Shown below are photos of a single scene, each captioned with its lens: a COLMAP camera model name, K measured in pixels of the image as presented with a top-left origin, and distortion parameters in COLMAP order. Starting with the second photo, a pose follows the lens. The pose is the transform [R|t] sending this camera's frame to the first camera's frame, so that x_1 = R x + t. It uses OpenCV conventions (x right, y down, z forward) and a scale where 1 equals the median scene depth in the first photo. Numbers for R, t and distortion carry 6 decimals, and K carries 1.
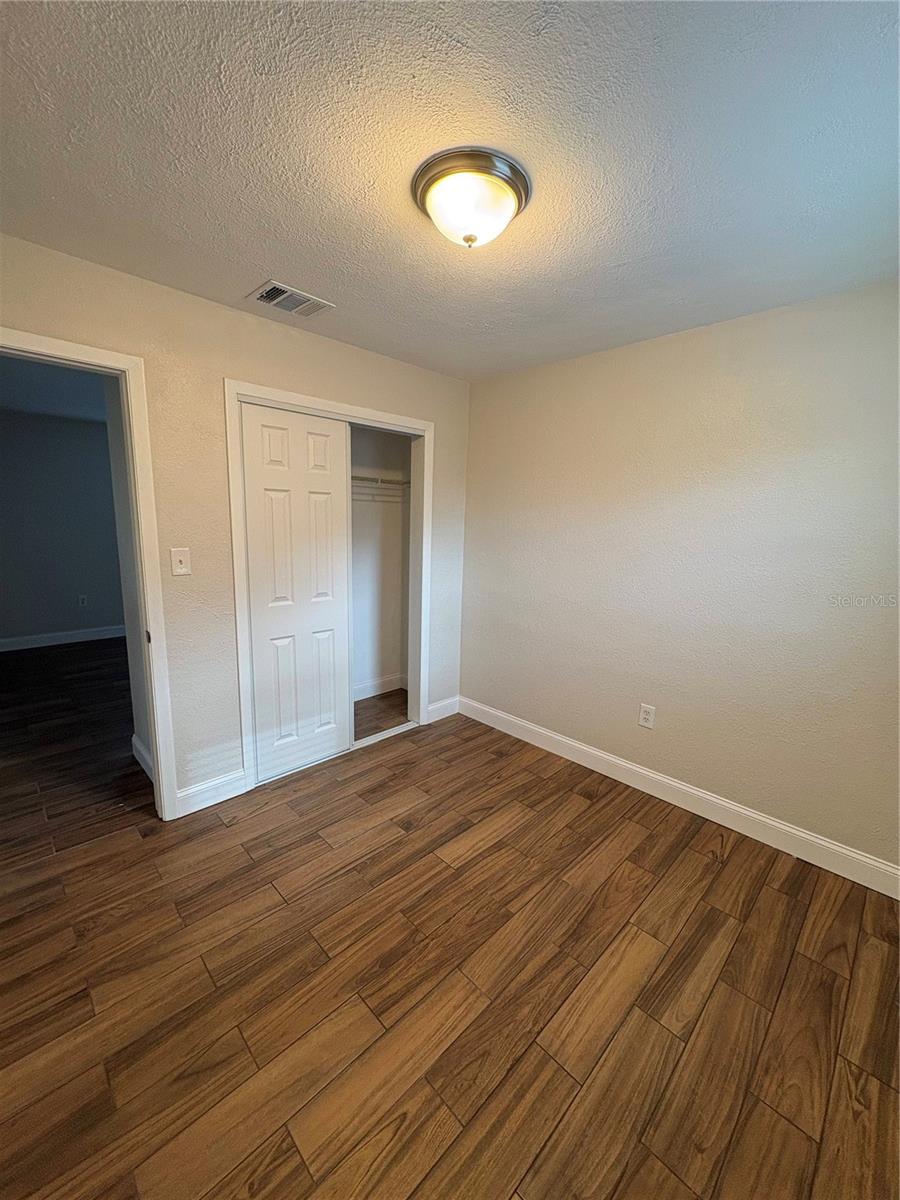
lens RADIAL K [[475.5, 0, 450.0], [0, 475.5, 600.0], [0, 0, 1]] dist [-0.000330, -0.000220]
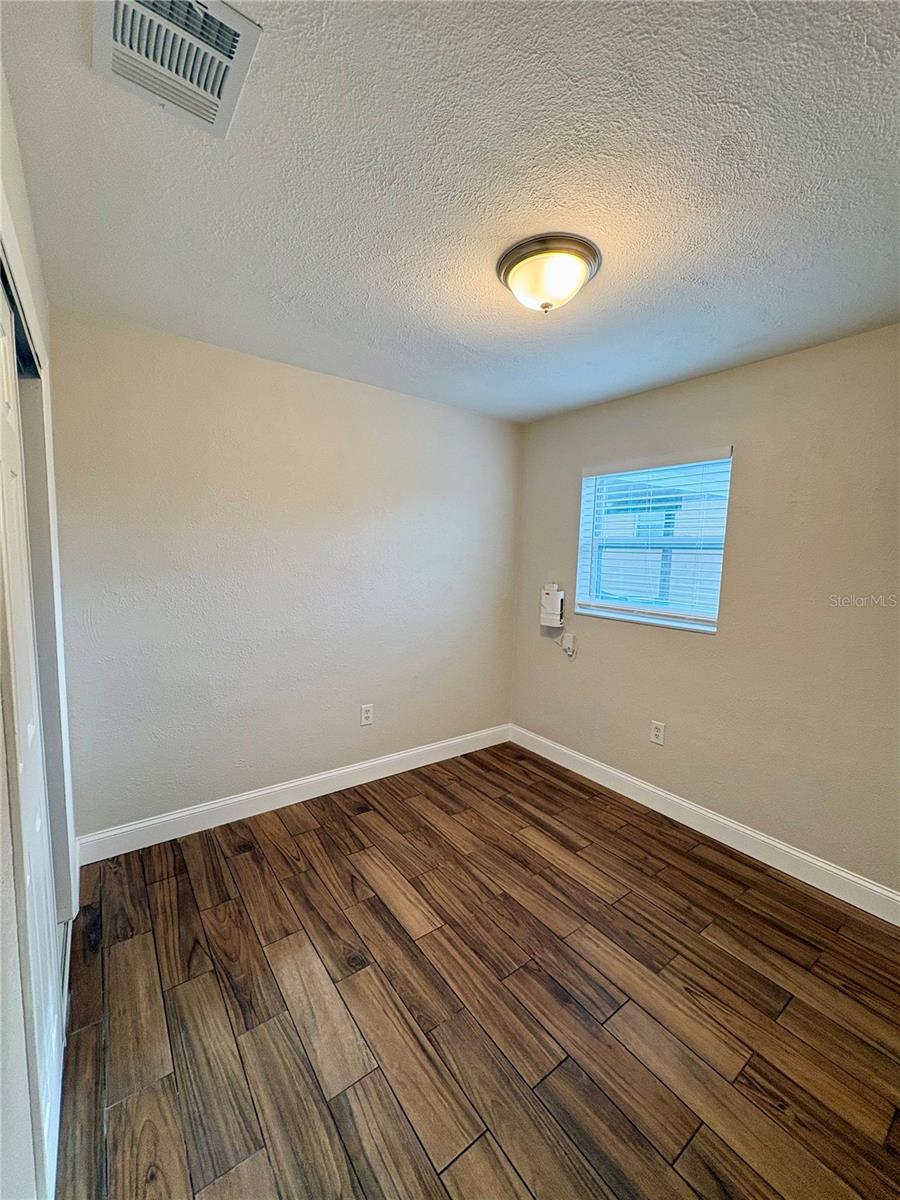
lens RADIAL K [[475.5, 0, 450.0], [0, 475.5, 600.0], [0, 0, 1]] dist [-0.000330, -0.000220]
pose [[0.140152, -0.122195, 0.982561, -0.862733], [0.142825, 0.984472, 0.102060, -0.150747], [-0.979775, 0.126031, 0.155428, 0.814583]]
